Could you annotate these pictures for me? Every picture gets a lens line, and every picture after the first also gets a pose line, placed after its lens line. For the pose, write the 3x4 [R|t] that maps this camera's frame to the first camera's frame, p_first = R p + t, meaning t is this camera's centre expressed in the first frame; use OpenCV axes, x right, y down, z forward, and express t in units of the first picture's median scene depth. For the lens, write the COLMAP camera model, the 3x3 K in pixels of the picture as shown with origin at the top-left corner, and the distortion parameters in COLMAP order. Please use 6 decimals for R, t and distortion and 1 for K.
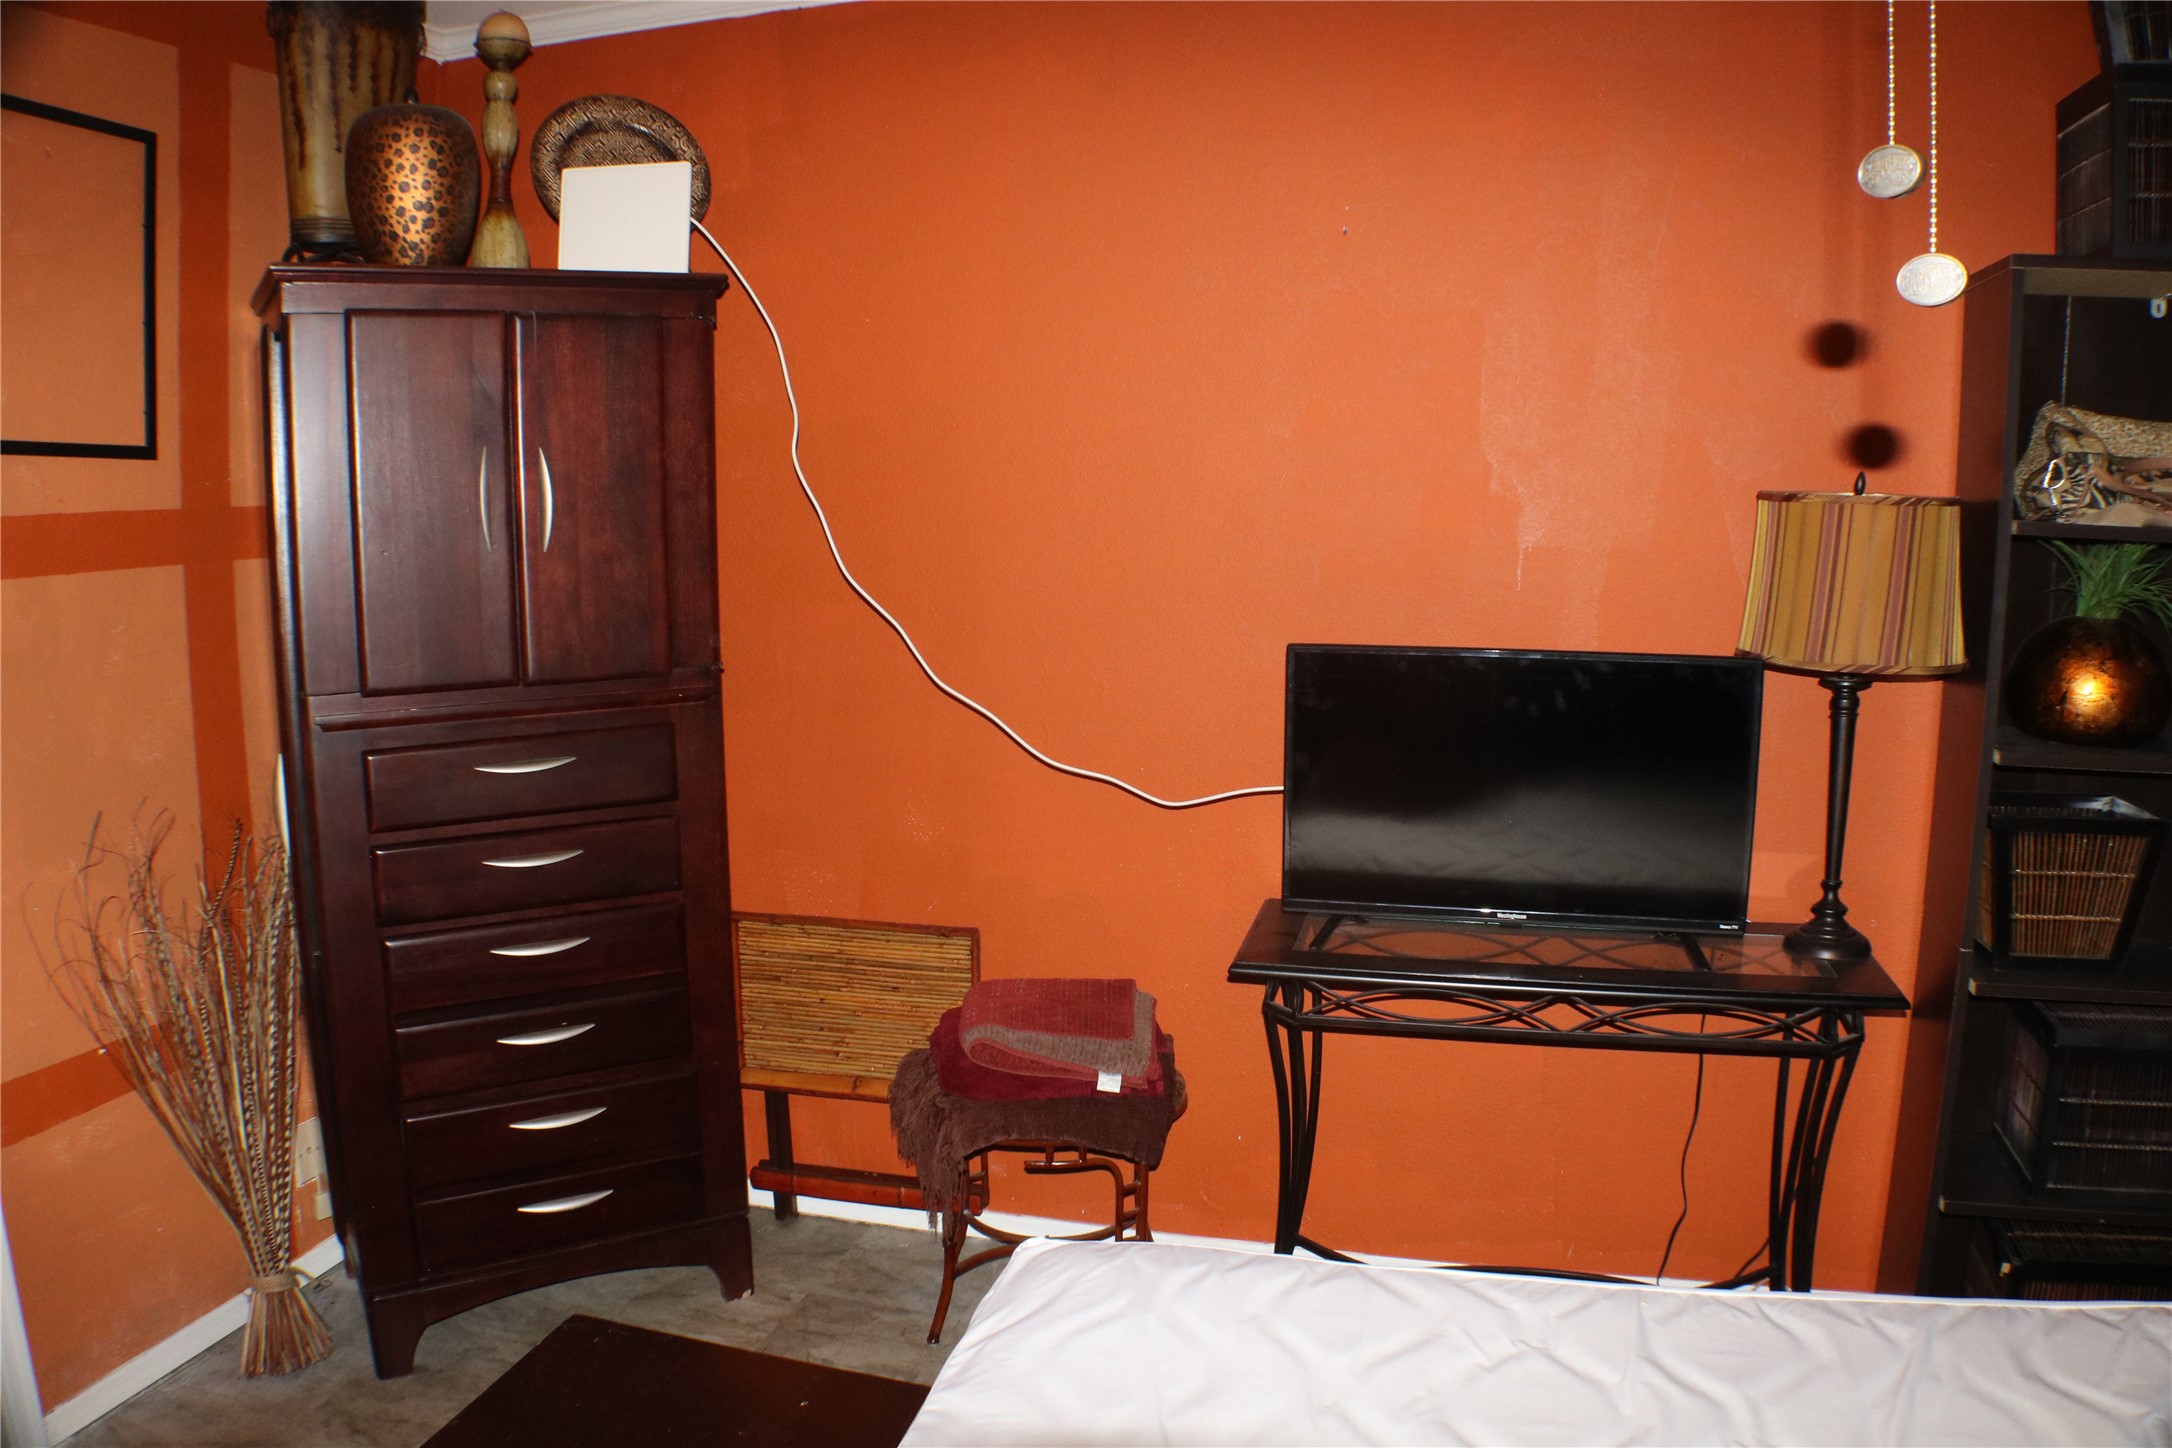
lens RADIAL K [[1605.0, 0, 1086.0], [0, 1605.0, 724.0], [0, 0, 1]] dist [-0.211517, 0.069812]
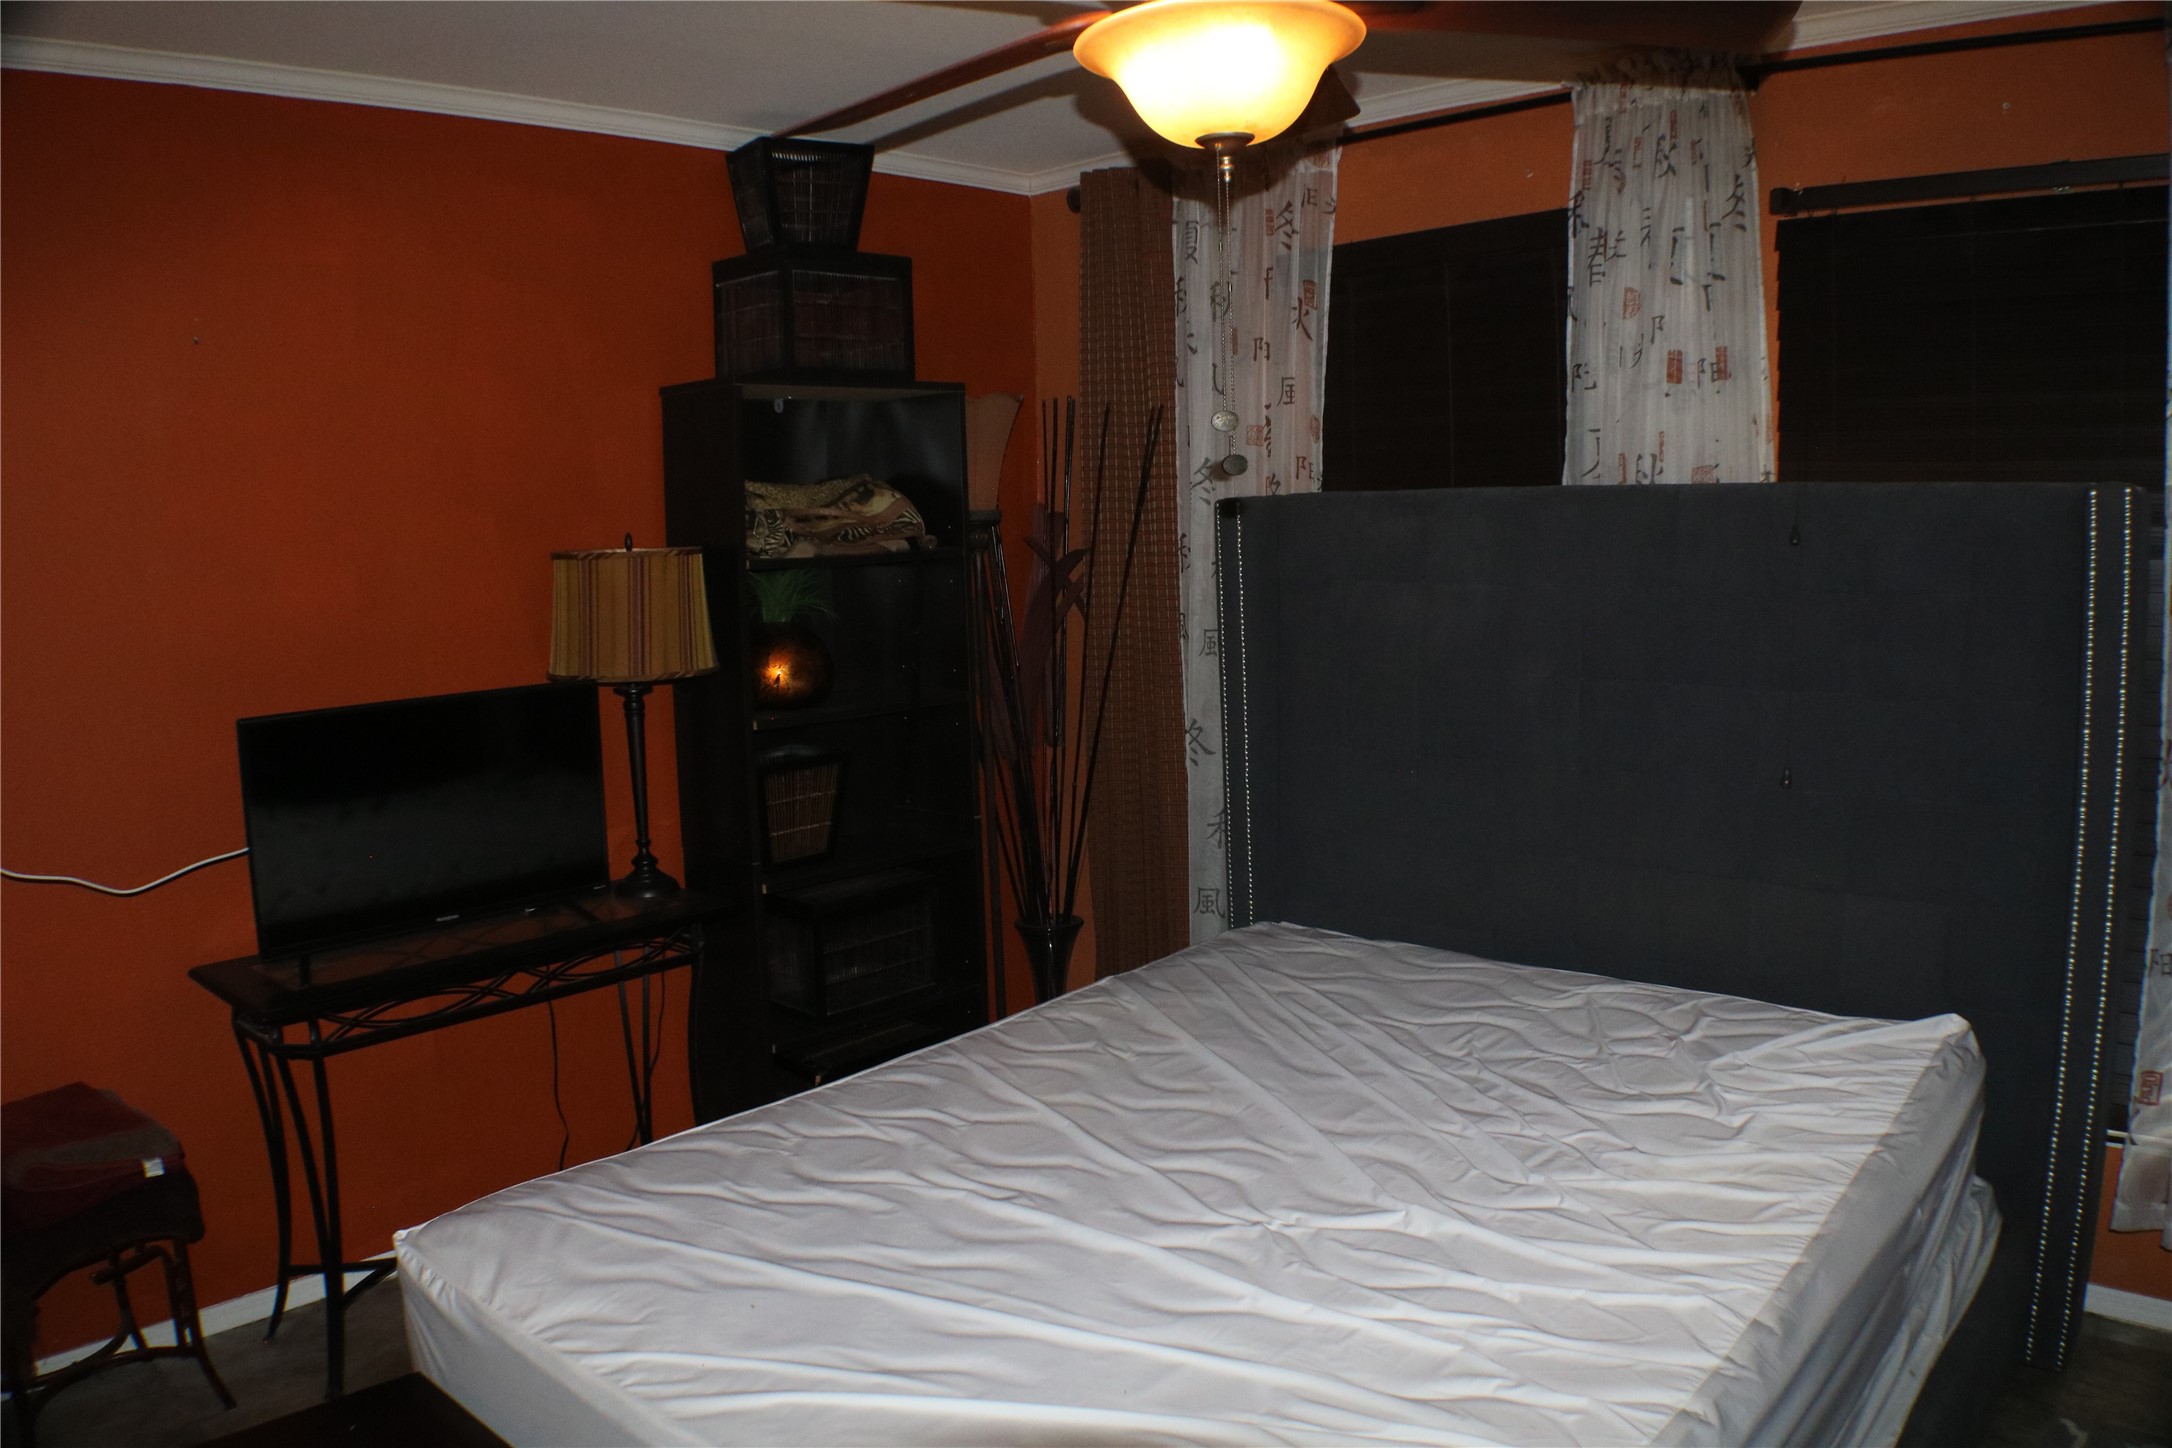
lens RADIAL K [[1605.0, 0, 1086.0], [0, 1605.0, 724.0], [0, 0, 1]] dist [-0.211517, 0.069812]
pose [[0.456830, -0.129213, 0.880119, -0.536509], [0.149347, 0.986491, 0.067310, -0.031019], [-0.876927, 0.100694, 0.469957, 0.003054]]
